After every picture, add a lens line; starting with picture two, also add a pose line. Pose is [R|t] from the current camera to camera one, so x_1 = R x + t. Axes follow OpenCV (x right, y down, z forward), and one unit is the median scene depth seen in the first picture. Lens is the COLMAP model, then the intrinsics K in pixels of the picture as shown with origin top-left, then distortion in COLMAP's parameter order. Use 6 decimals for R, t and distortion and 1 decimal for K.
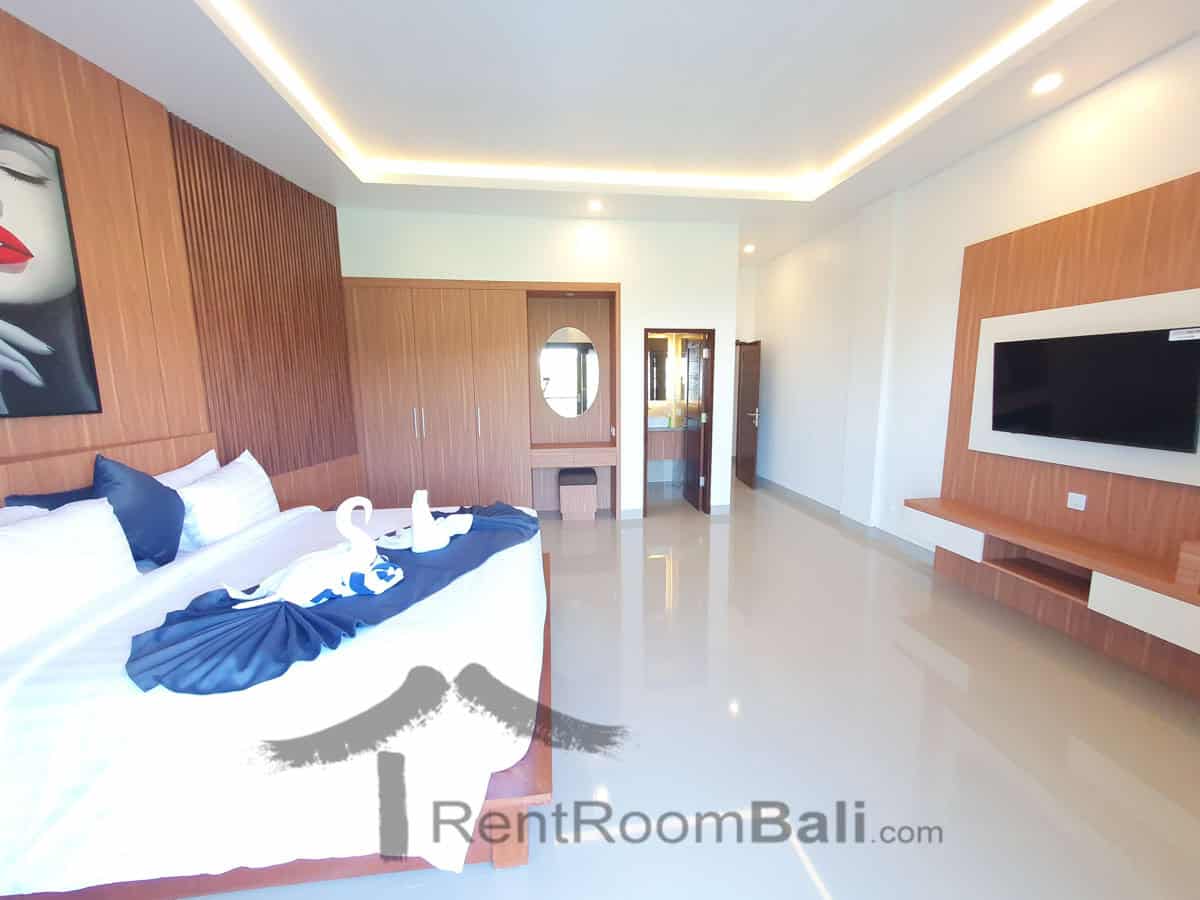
lens RADIAL K [[472.0, 0, 600.0], [0, 472.0, 450.0], [0, 0, 1]] dist [0.000531, -0.000428]
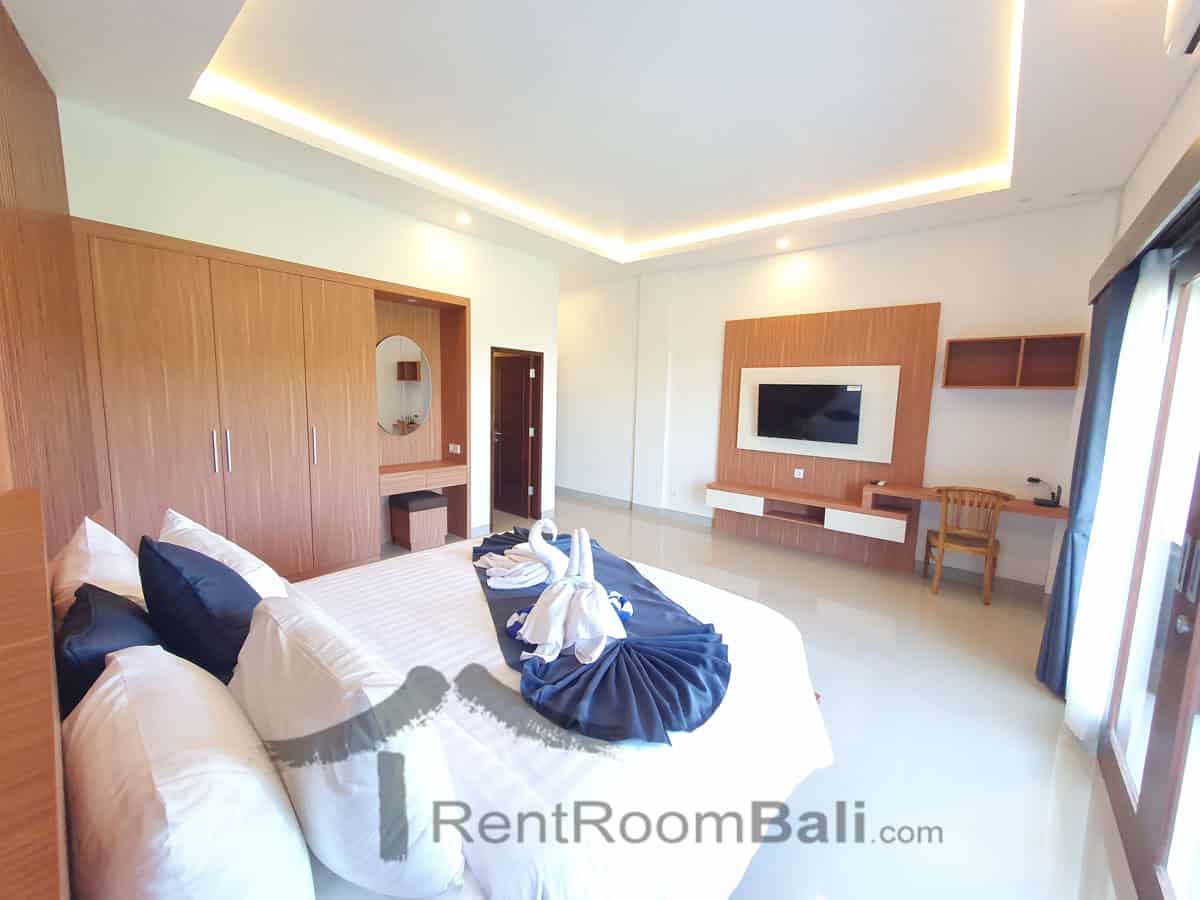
lens RADIAL K [[472.0, 0, 600.0], [0, 472.0, 450.0], [0, 0, 1]] dist [0.000531, -0.000428]
pose [[0.731271, -0.052163, 0.680090, -0.468796], [0.066499, 0.997774, 0.005026, -0.025289], [-0.678838, 0.041550, 0.733112, 0.107598]]
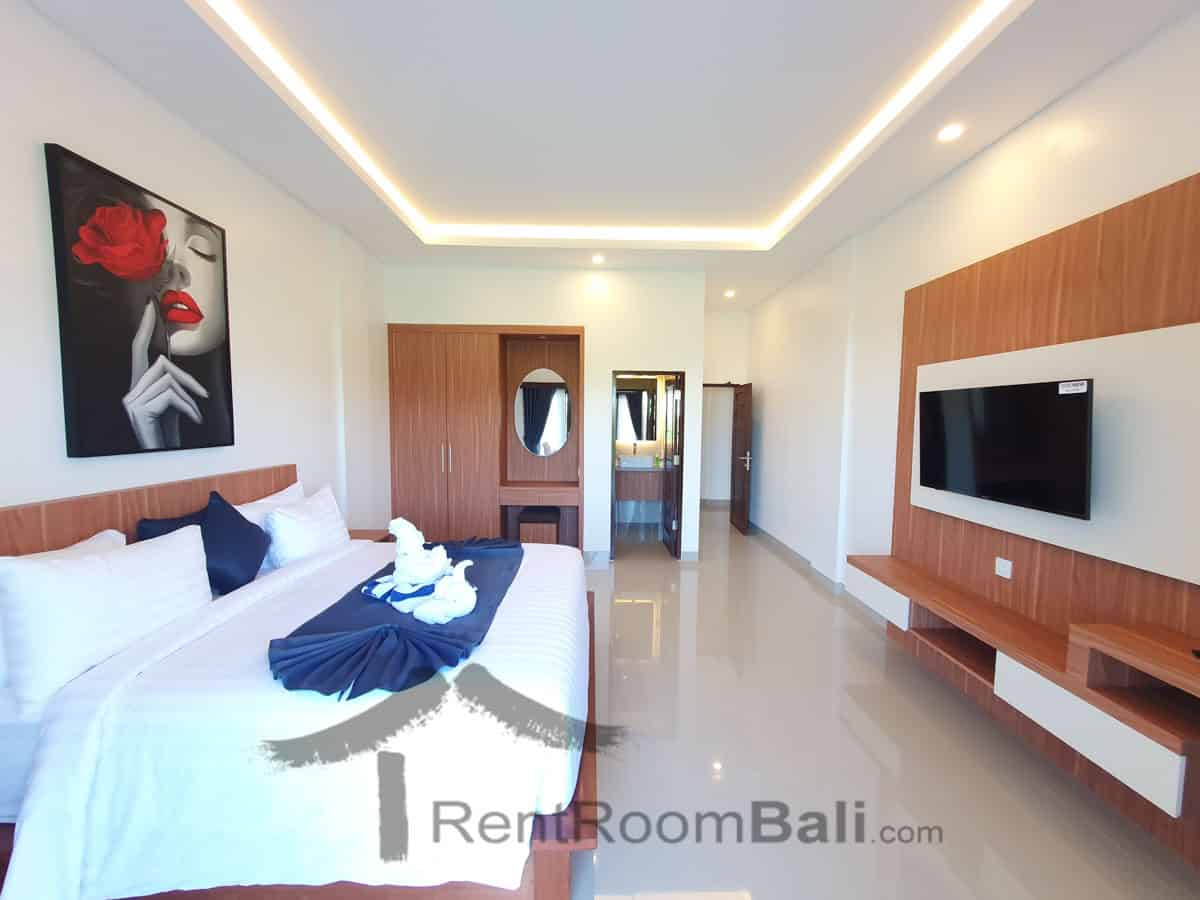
lens RADIAL K [[472.0, 0, 600.0], [0, 472.0, 450.0], [0, 0, 1]] dist [0.000531, -0.000428]
pose [[0.994057, 0.027555, -0.105313, 0.200322], [-0.035573, 0.996547, -0.075028, -0.011878], [0.102882, 0.078329, 0.991605, 0.010041]]
